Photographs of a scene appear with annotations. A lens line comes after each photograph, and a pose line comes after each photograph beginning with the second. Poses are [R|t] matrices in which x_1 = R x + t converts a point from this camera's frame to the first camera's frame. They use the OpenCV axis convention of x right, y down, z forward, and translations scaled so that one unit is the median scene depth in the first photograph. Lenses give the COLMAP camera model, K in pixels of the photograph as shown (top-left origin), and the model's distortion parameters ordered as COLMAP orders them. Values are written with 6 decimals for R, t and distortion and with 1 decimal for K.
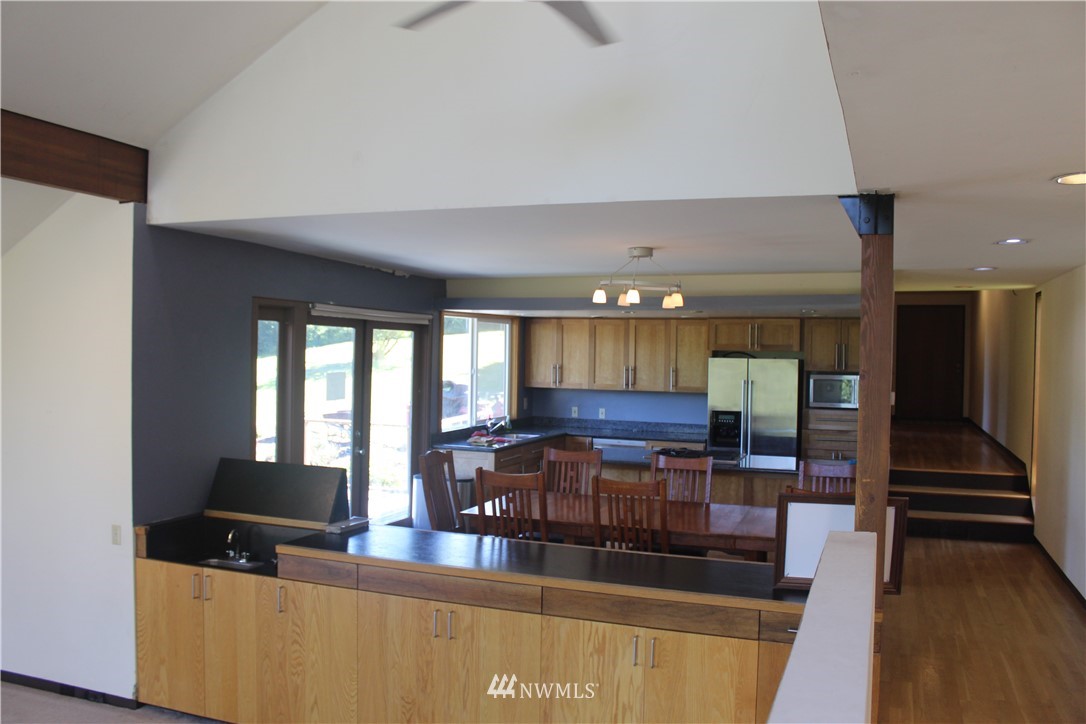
lens RADIAL K [[908.5, 0, 549.4], [0, 908.5, 366.9], [0, 0, 1]] dist [-0.163825, 0.144667]
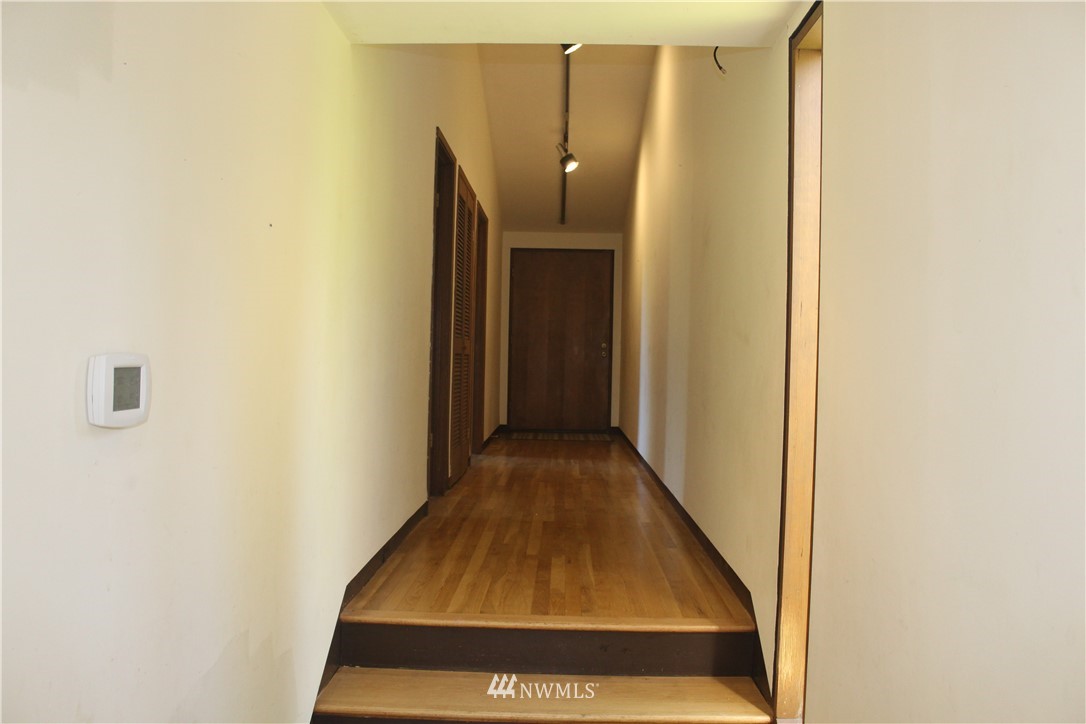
lens RADIAL K [[908.5, 0, 549.4], [0, 908.5, 366.9], [0, 0, 1]] dist [-0.163825, 0.144667]
pose [[0.939320, 0.001467, 0.343040, 0.405142], [0.000296, 0.999987, -0.005086, 0.034799], [-0.343043, 0.004878, 0.939307, 0.803205]]
